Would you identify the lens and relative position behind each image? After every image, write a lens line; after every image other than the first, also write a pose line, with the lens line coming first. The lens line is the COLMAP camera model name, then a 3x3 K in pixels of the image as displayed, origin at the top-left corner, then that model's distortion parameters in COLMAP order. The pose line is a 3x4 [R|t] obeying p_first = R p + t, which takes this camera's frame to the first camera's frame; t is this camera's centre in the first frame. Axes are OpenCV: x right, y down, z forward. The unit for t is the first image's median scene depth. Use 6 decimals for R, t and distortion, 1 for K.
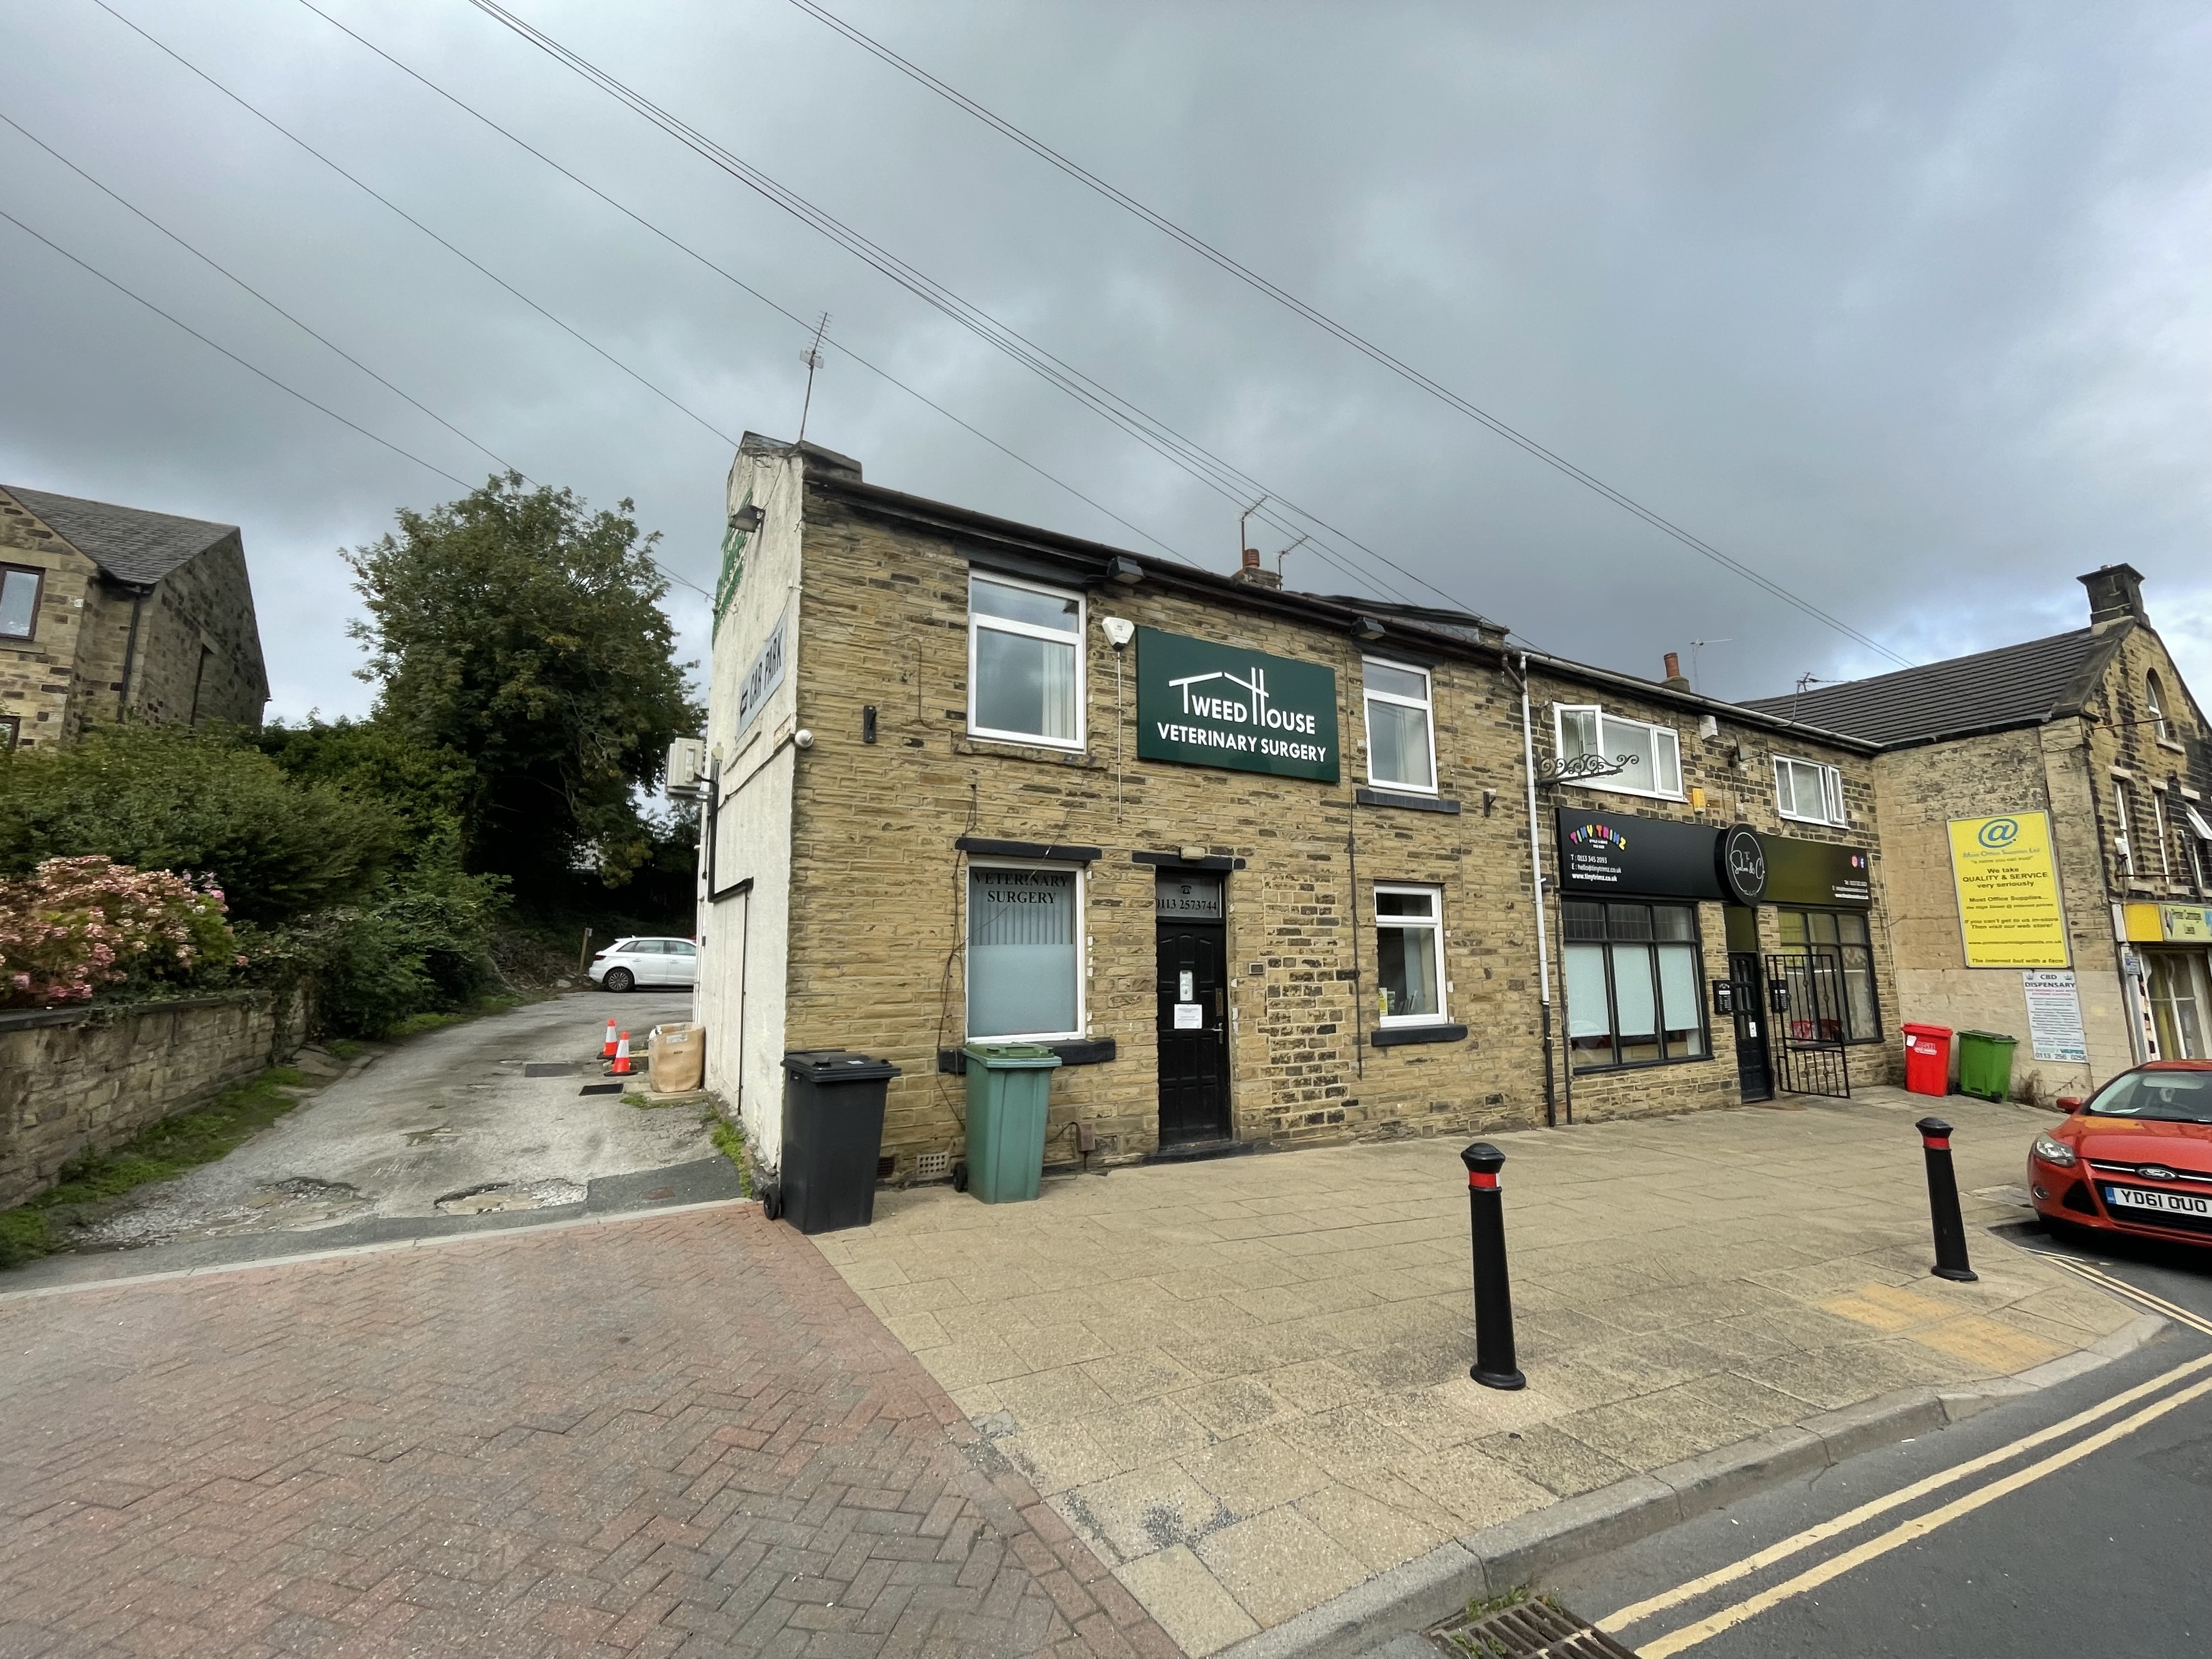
lens RADIAL K [[896.0, 0, 1106.2], [0, 896.0, 829.1], [0, 0, 1]] dist [-0.001069, -0.000573]
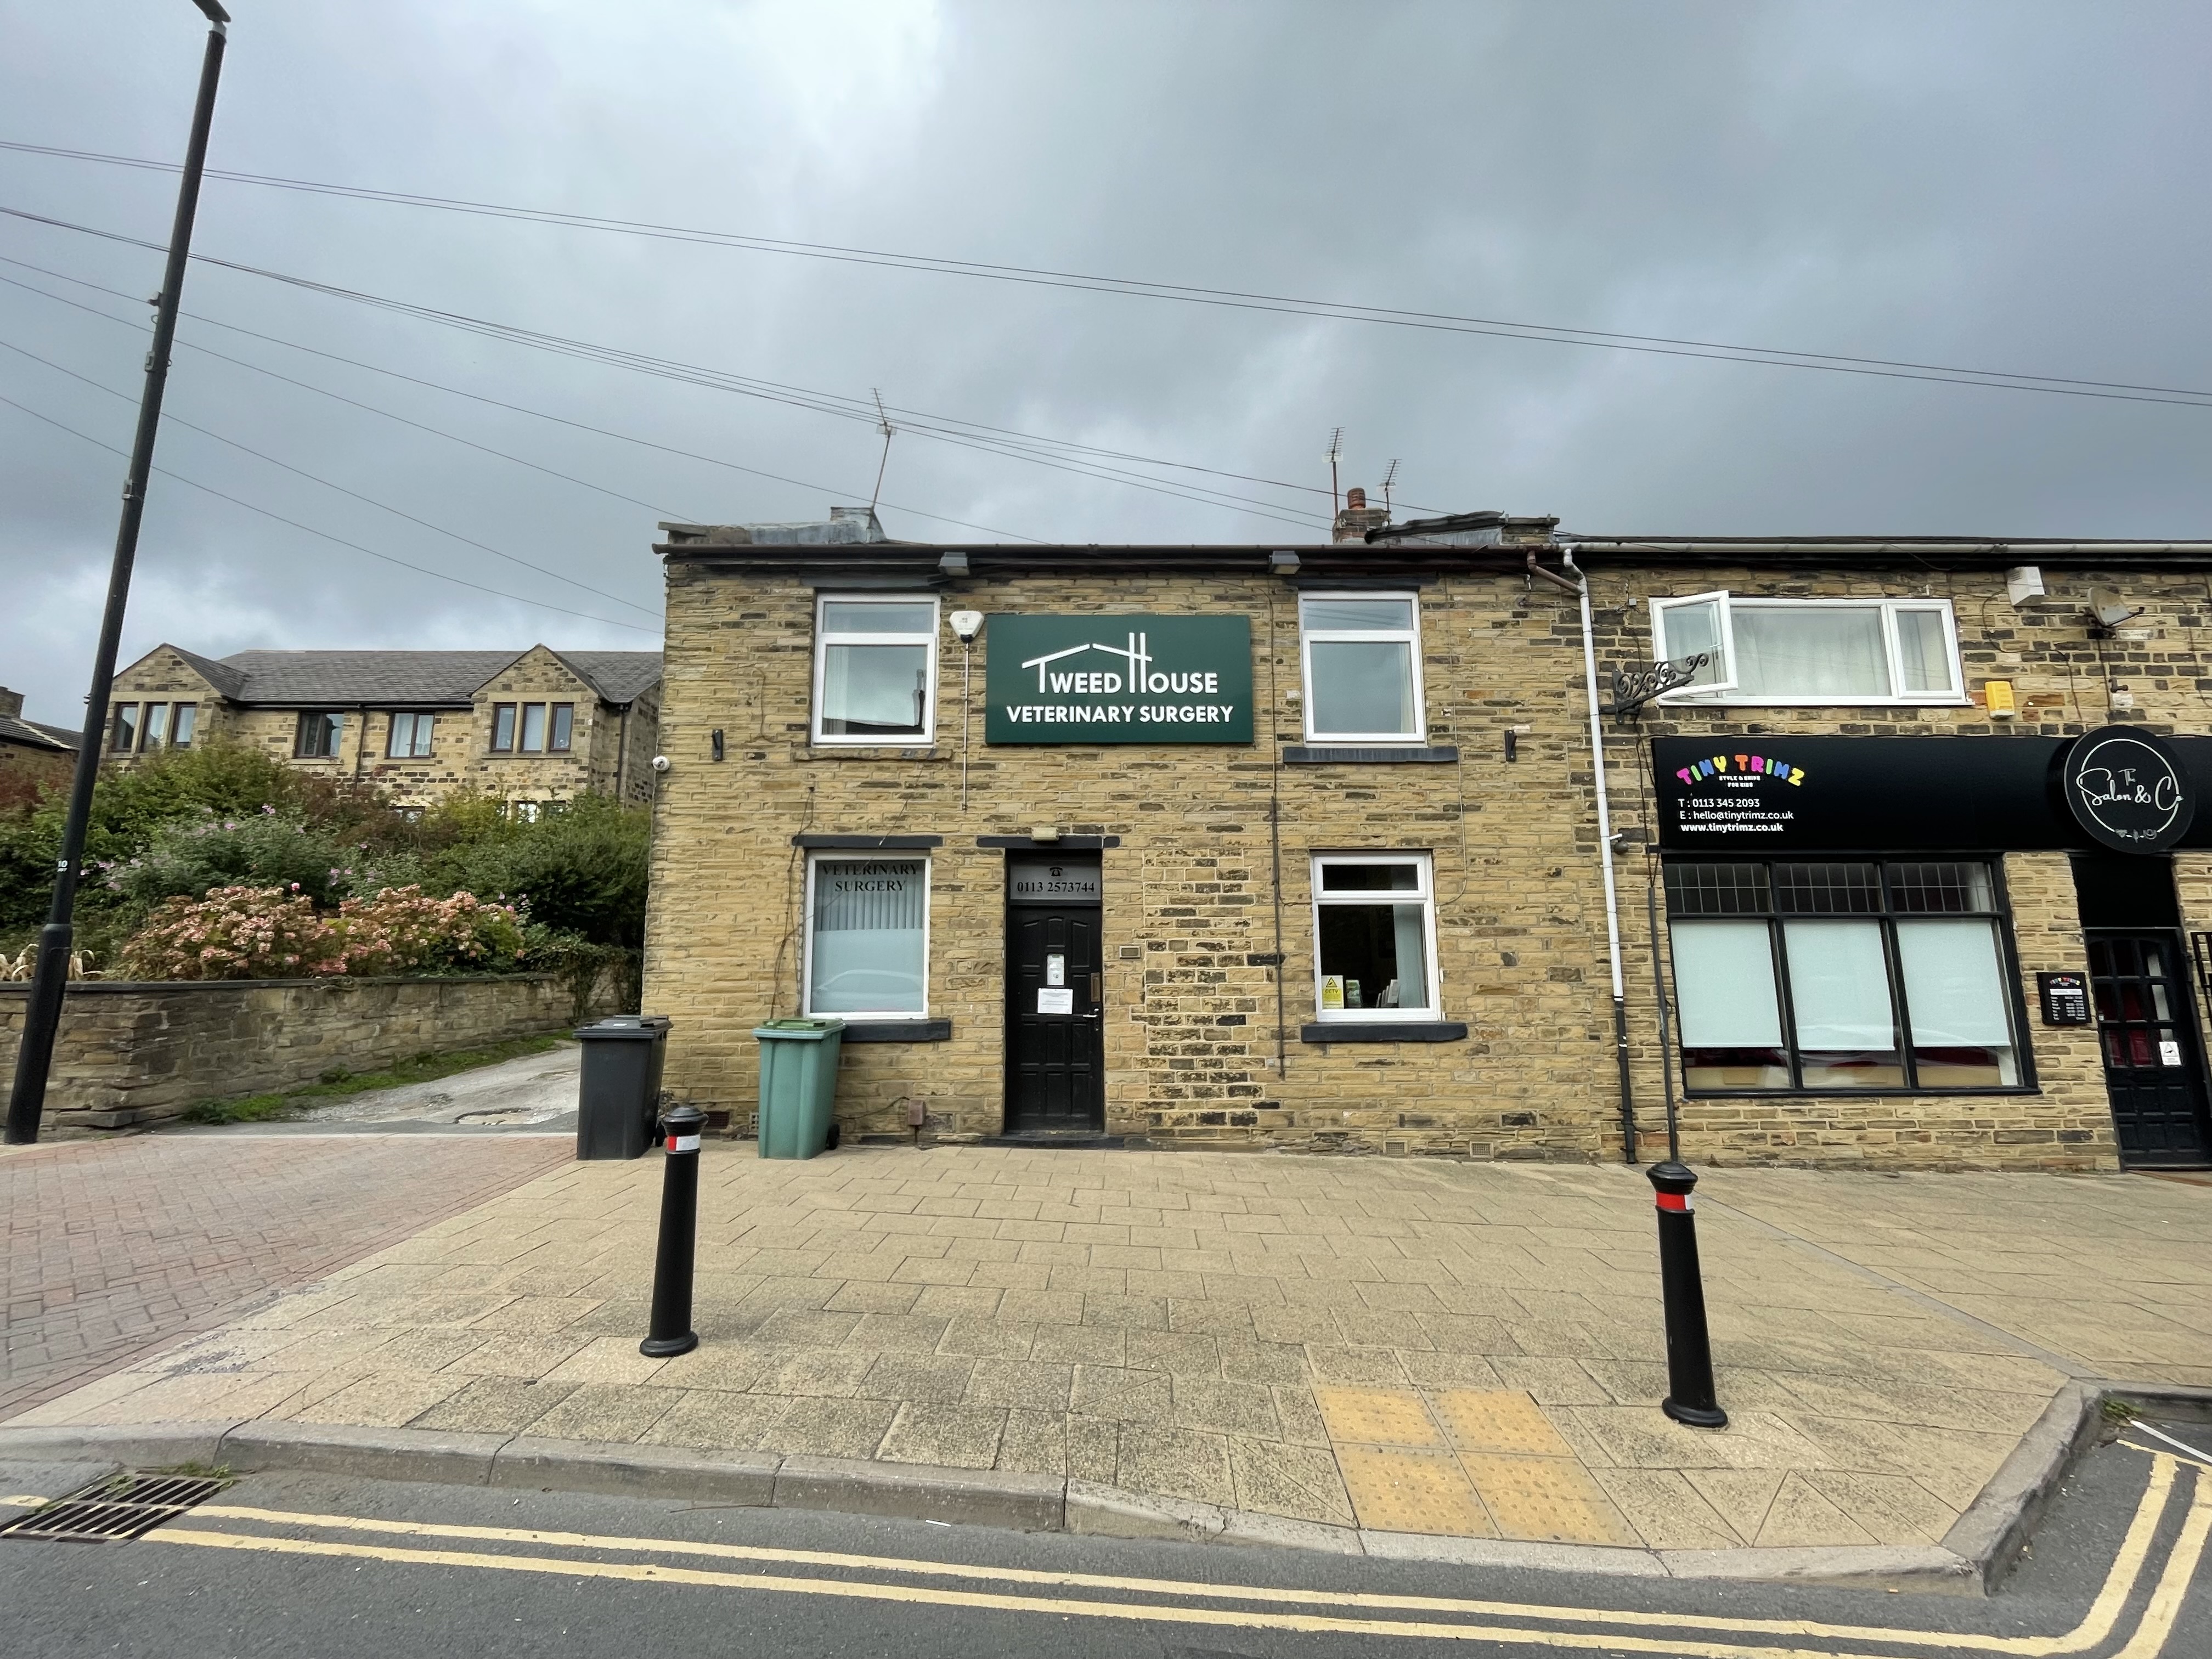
lens RADIAL K [[896.0, 0, 1106.4], [0, 896.0, 829.4], [0, 0, 1]] dist [-0.001069, -0.000573]
pose [[0.875137, -0.074439, -0.478115, 0.611717], [0.072232, 0.997122, -0.023032, 0.048168], [0.478453, -0.014378, 0.877995, 0.168913]]
